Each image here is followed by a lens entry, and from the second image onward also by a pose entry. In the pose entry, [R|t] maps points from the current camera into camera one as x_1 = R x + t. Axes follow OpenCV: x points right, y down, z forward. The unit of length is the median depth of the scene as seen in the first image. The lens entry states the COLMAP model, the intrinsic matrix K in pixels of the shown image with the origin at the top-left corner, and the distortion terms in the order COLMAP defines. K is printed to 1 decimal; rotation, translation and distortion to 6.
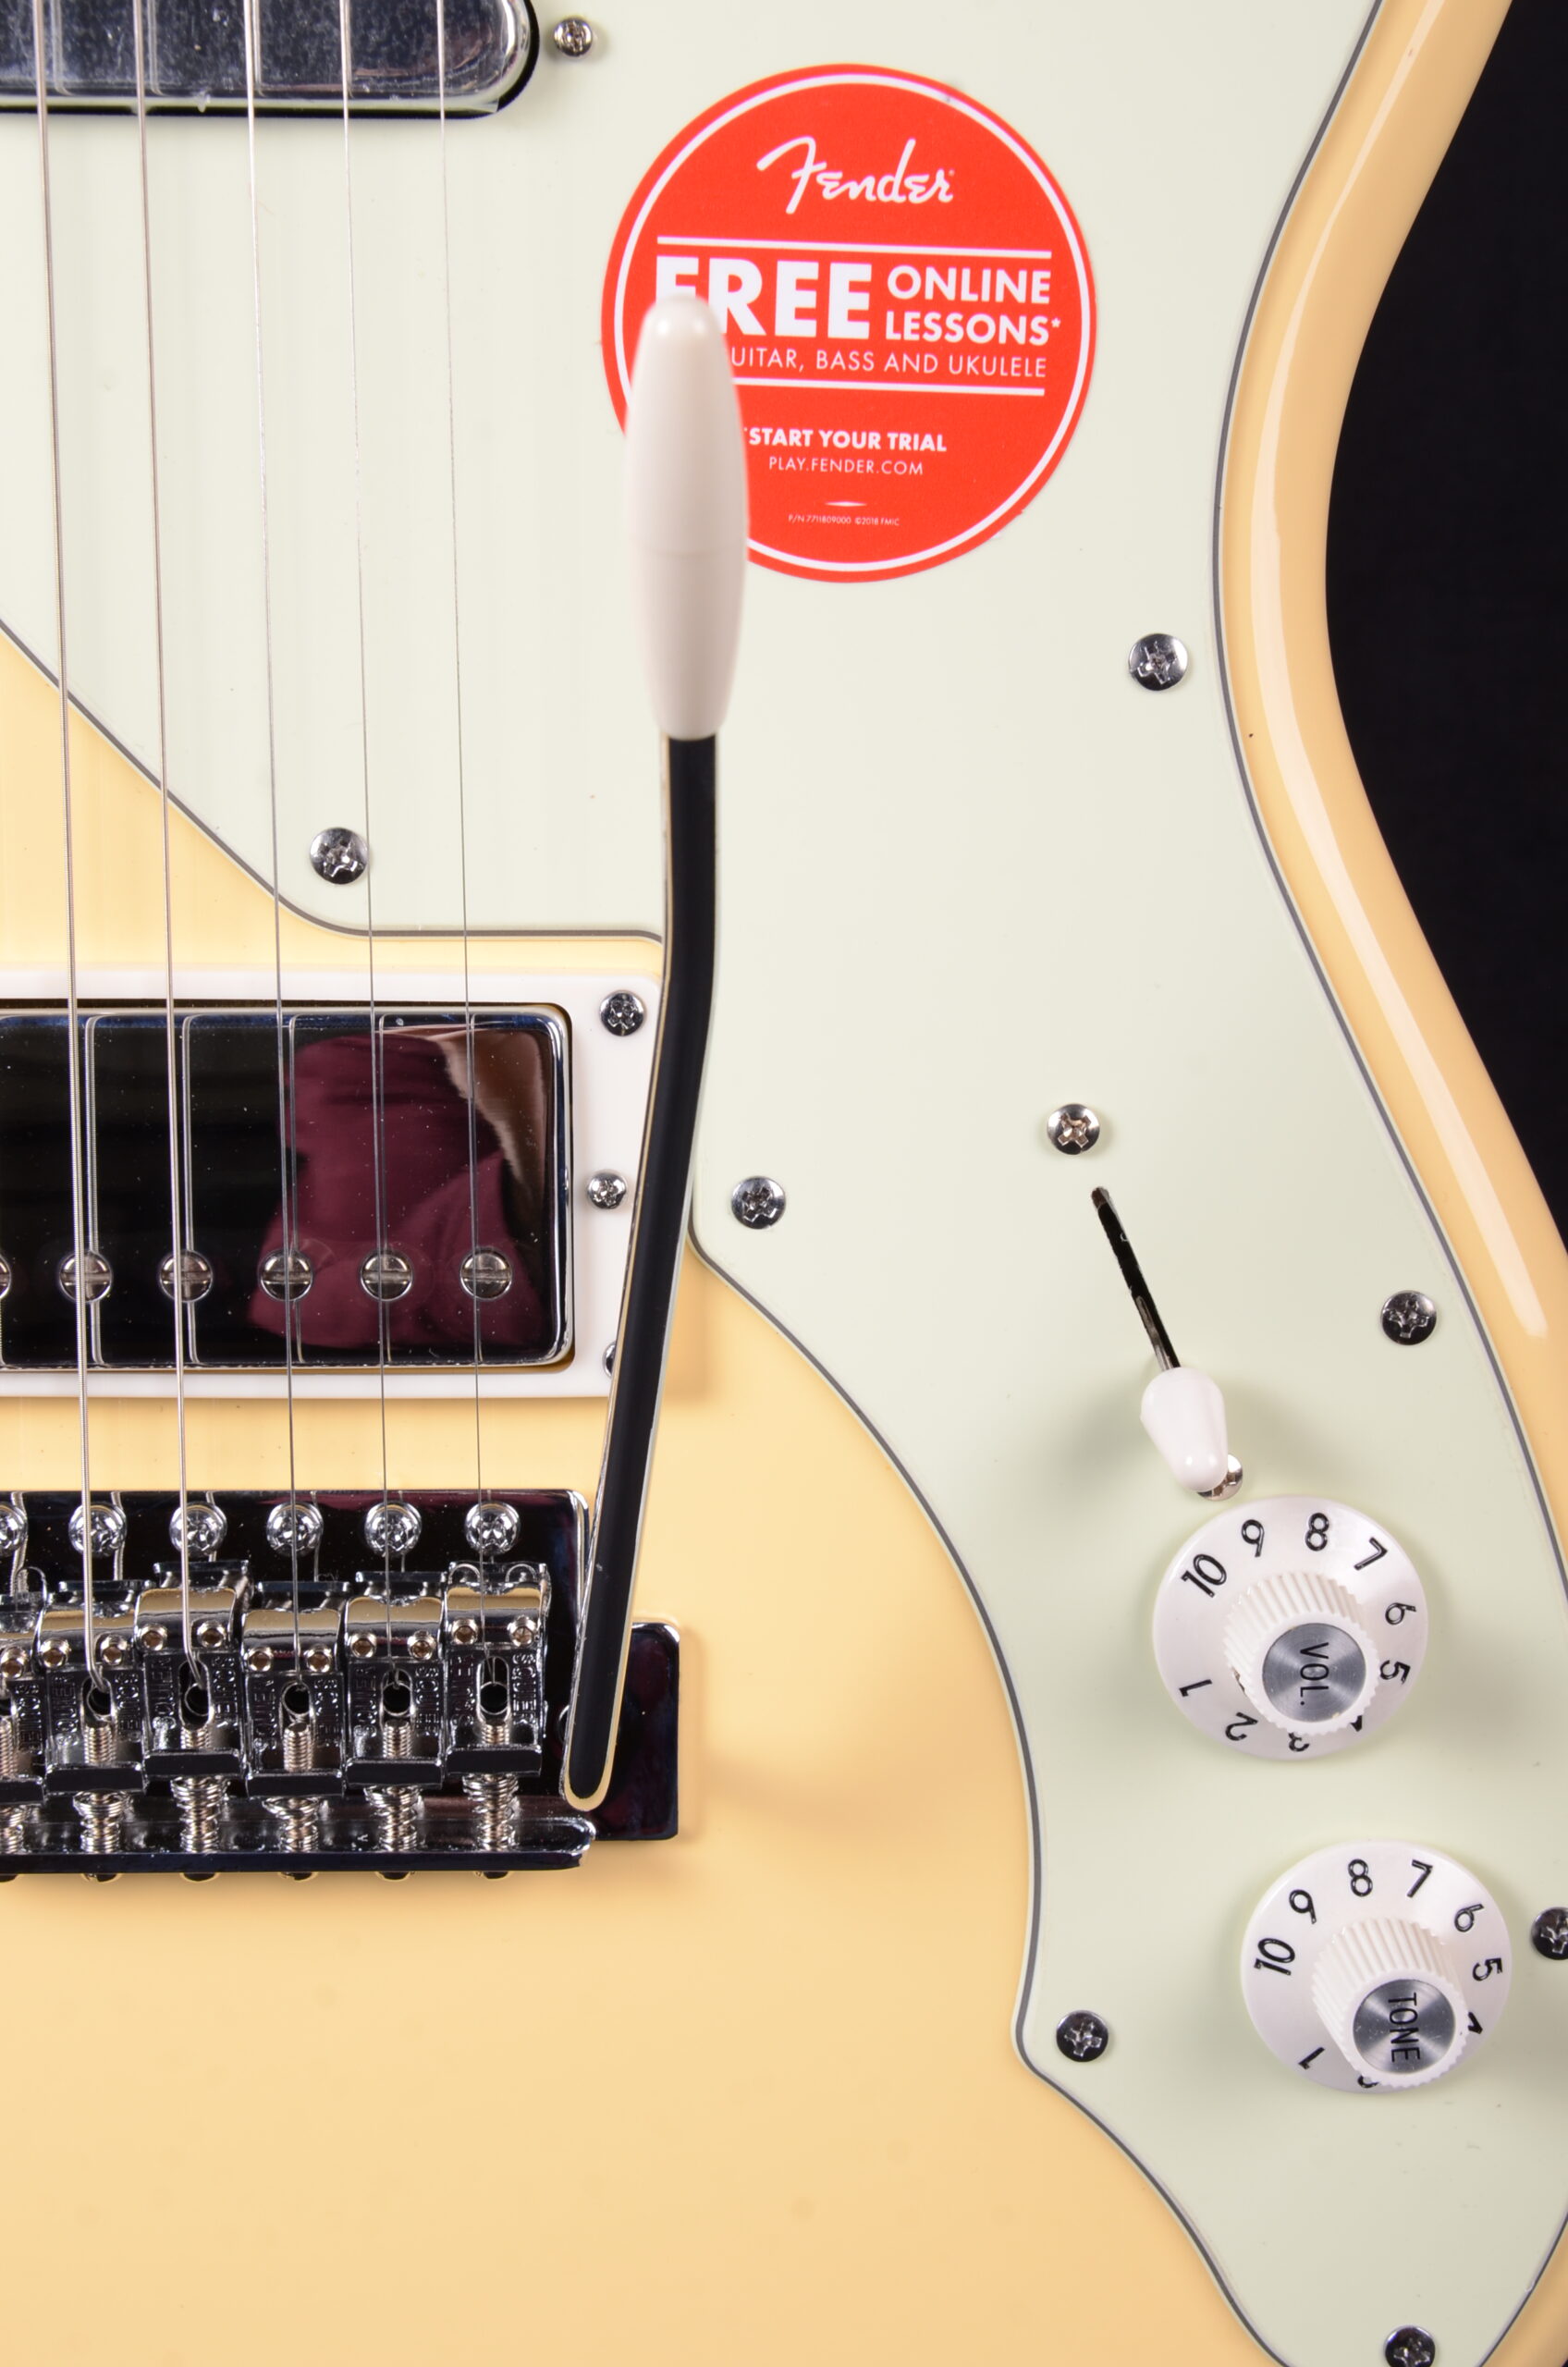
lens RADIAL K [[3505.5, 0, 791.9], [0, 3505.5, 1230.1], [0, 0, 1]] dist [0.106802, 0.000000]
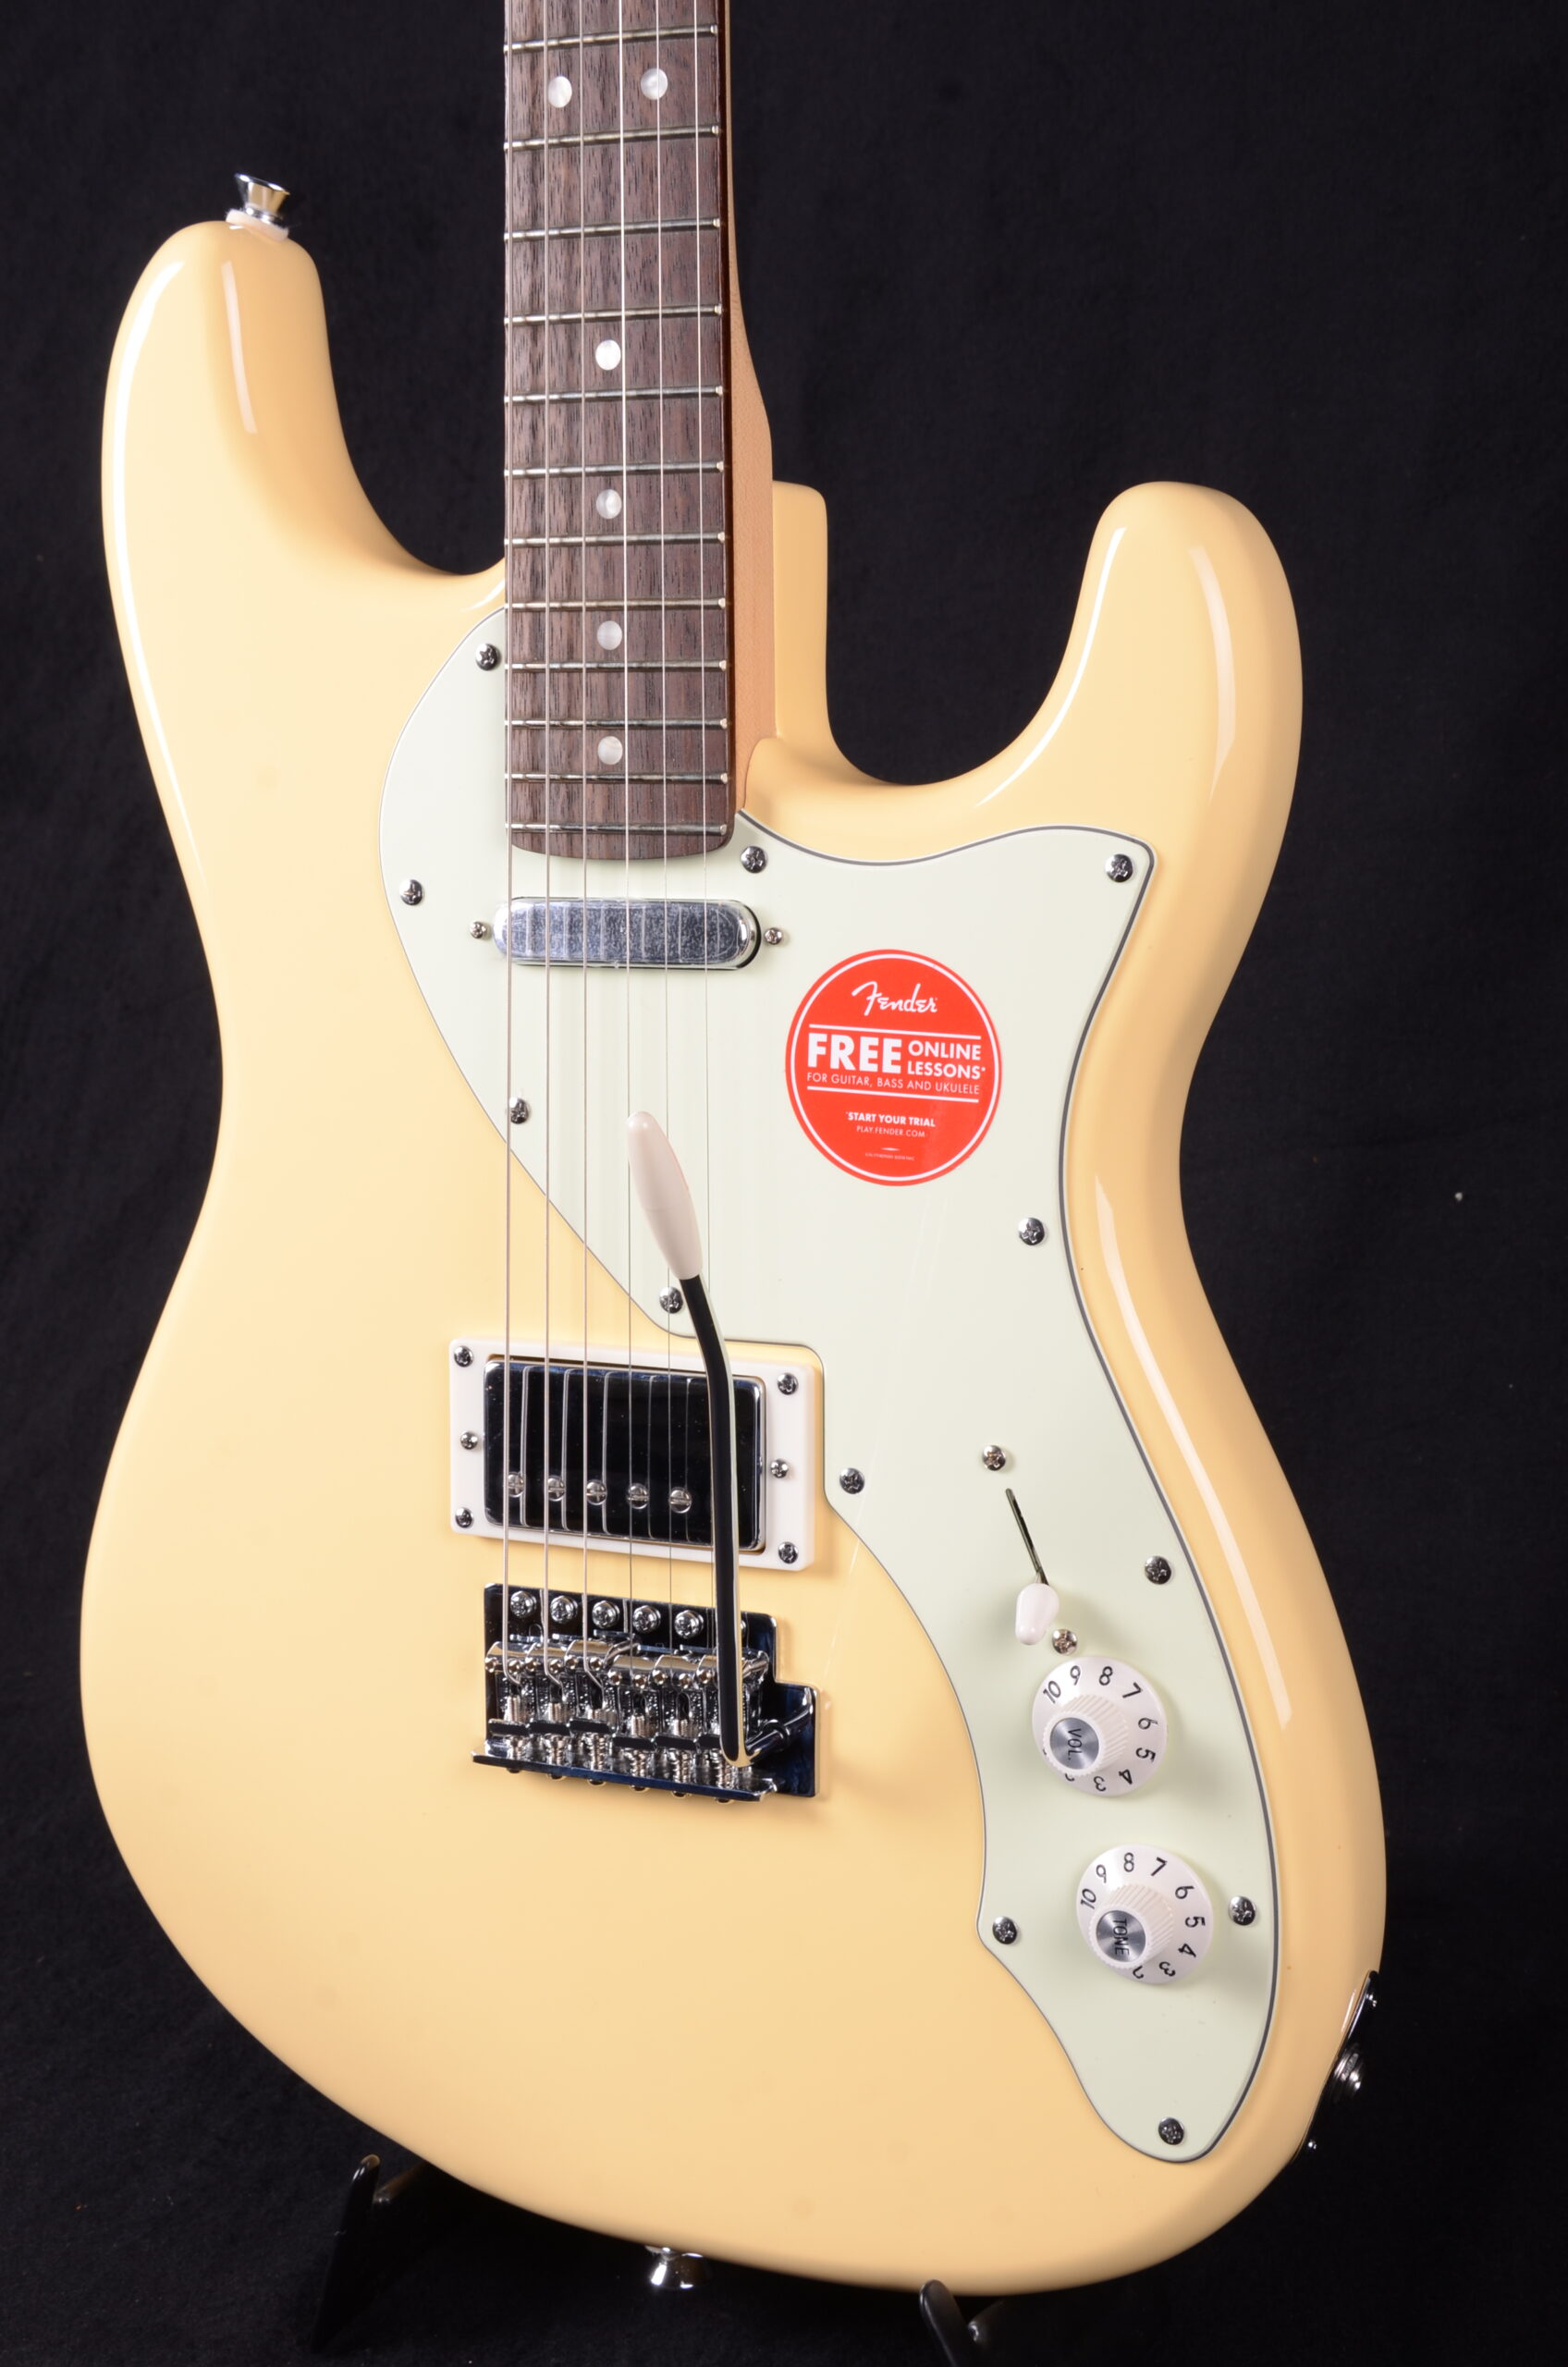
lens RADIAL K [[3505.5, 0, 781.4], [0, 3505.5, 1232.2], [0, 0, 1]] dist [0.106802, 0.000000]
pose [[0.893131, 0.054982, -0.446424, 0.865414], [-0.083198, 0.995569, -0.043833, -0.059961], [0.442036, 0.076291, 0.893747, -0.855373]]
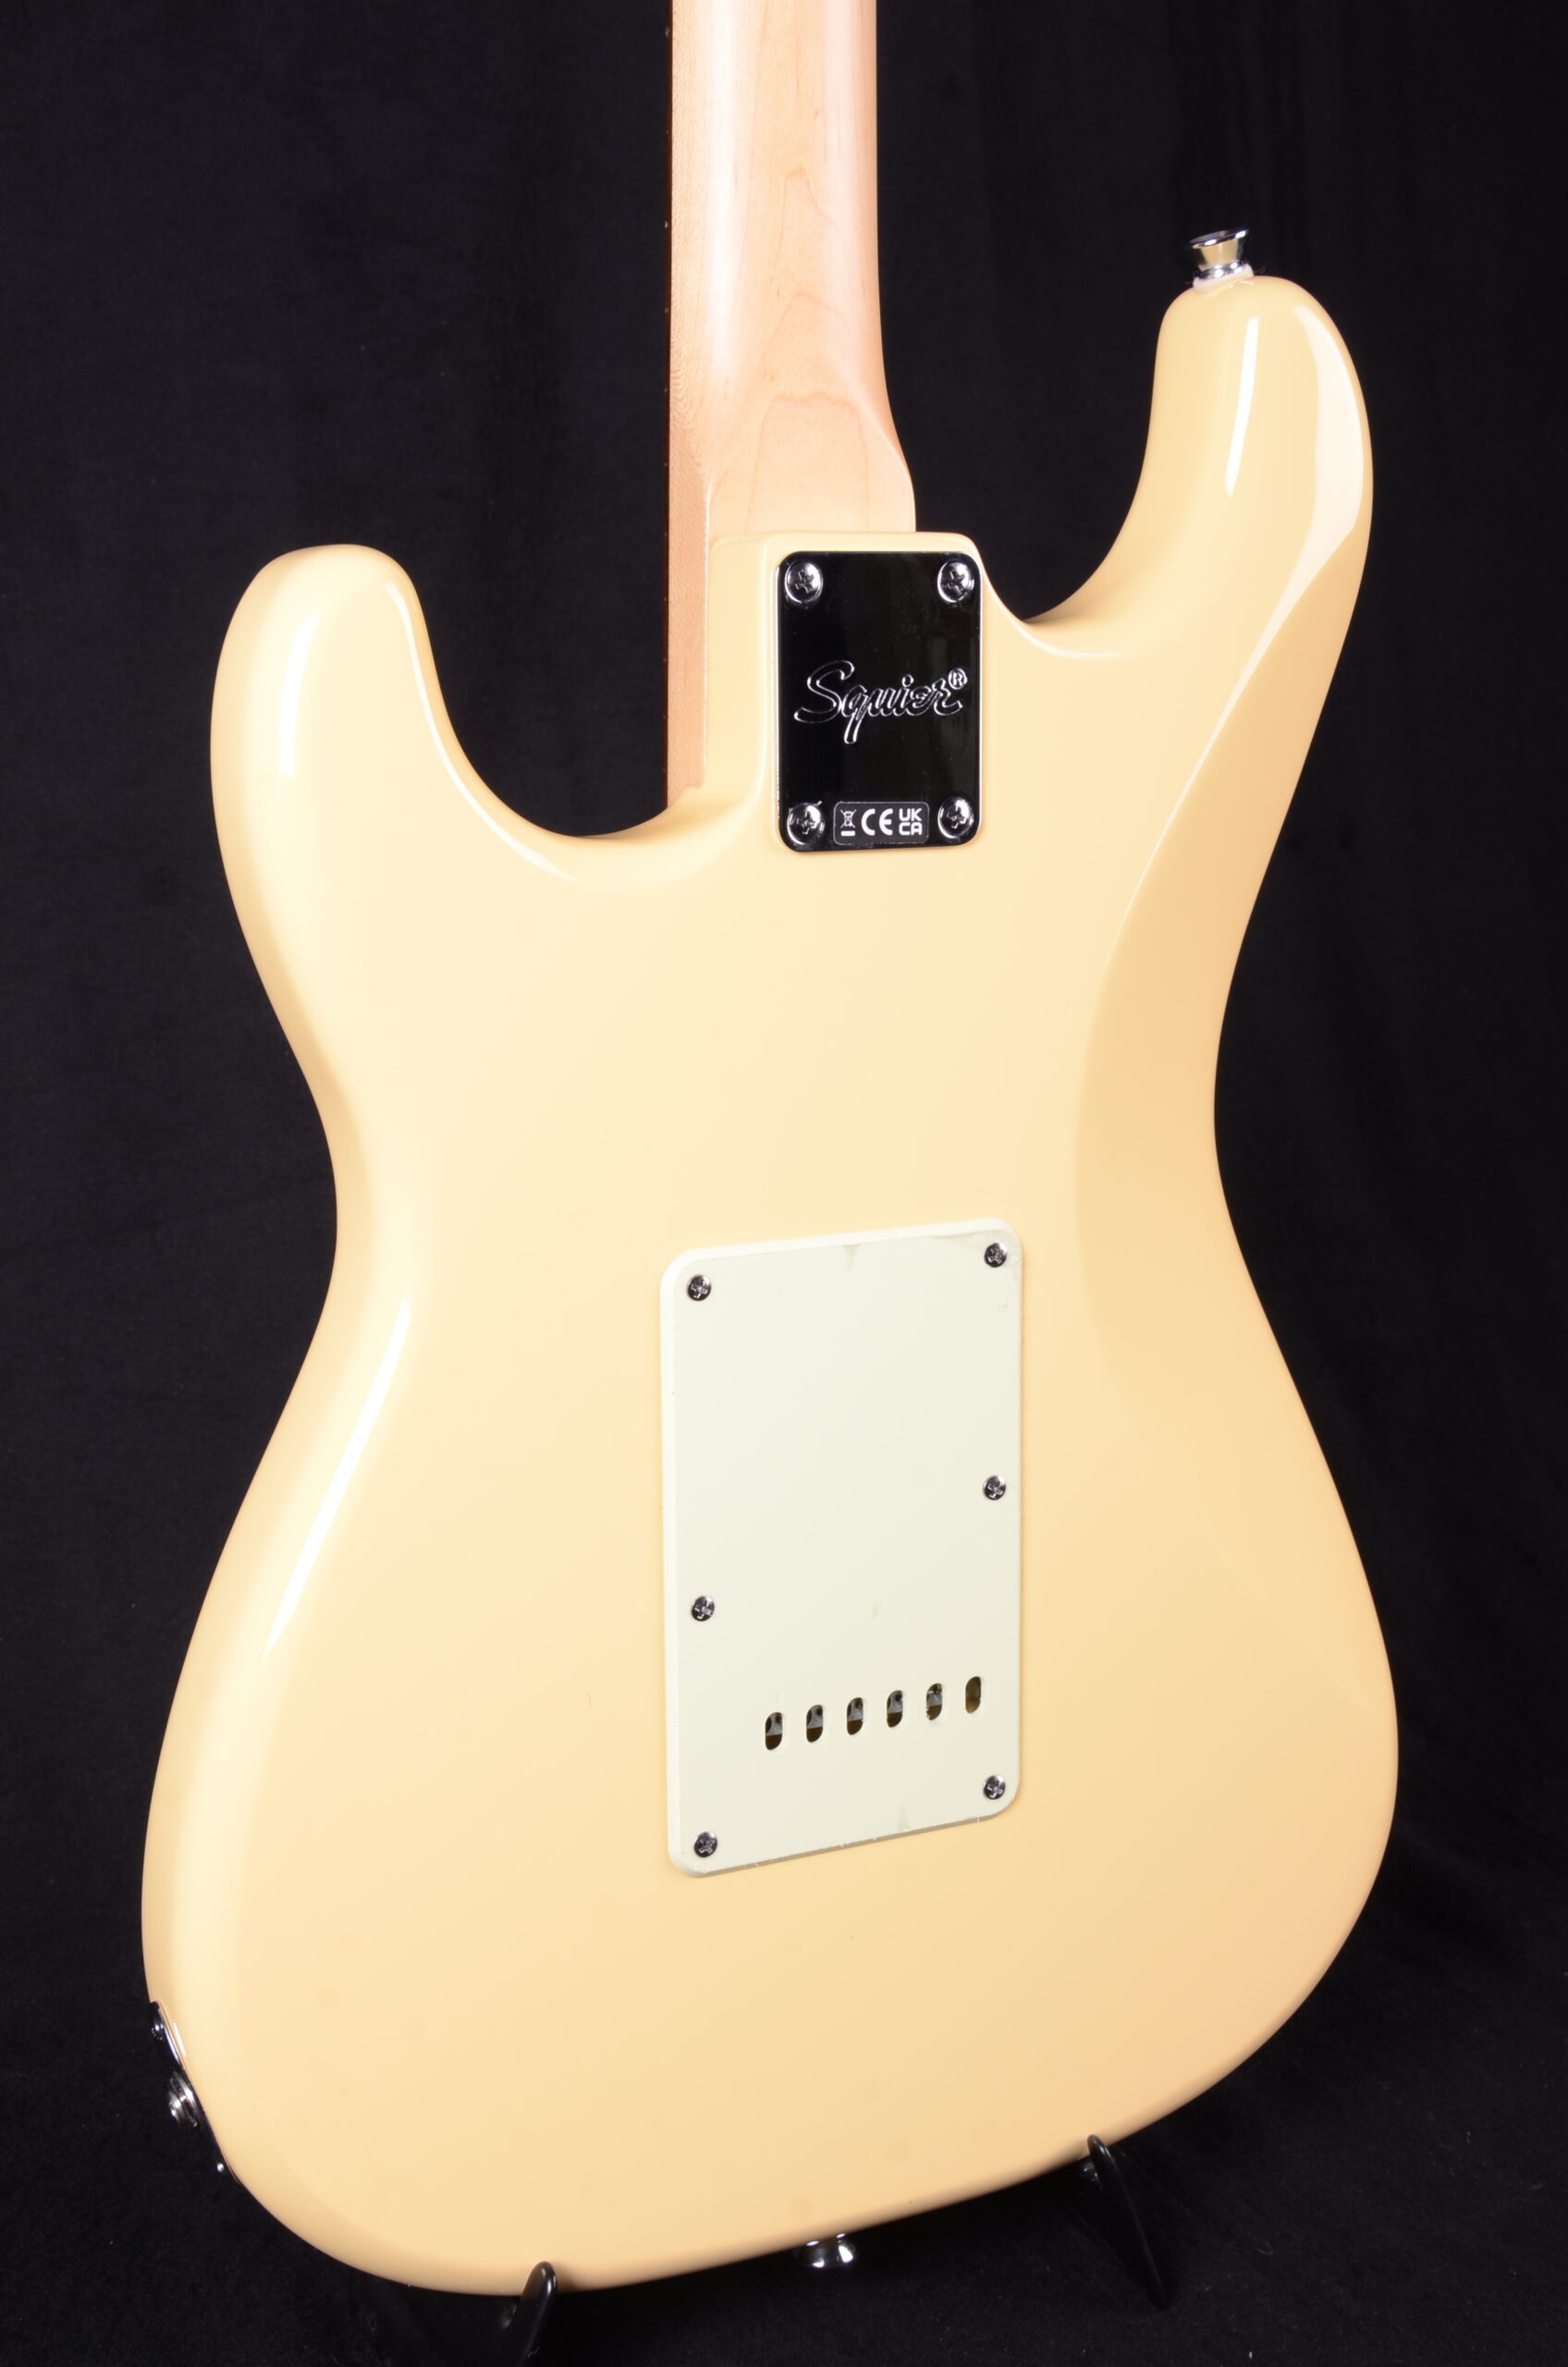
lens RADIAL K [[3265.4, 0, 793.7], [0, 3265.4, 1211.7], [0, 0, 1]] dist [0.102049, 0.000000]
pose [[0.872253, -0.071134, 0.483854, -1.137225], [0.106453, 0.993259, -0.045879, -0.079605], [-0.477328, 0.091526, 0.873945, -0.807595]]
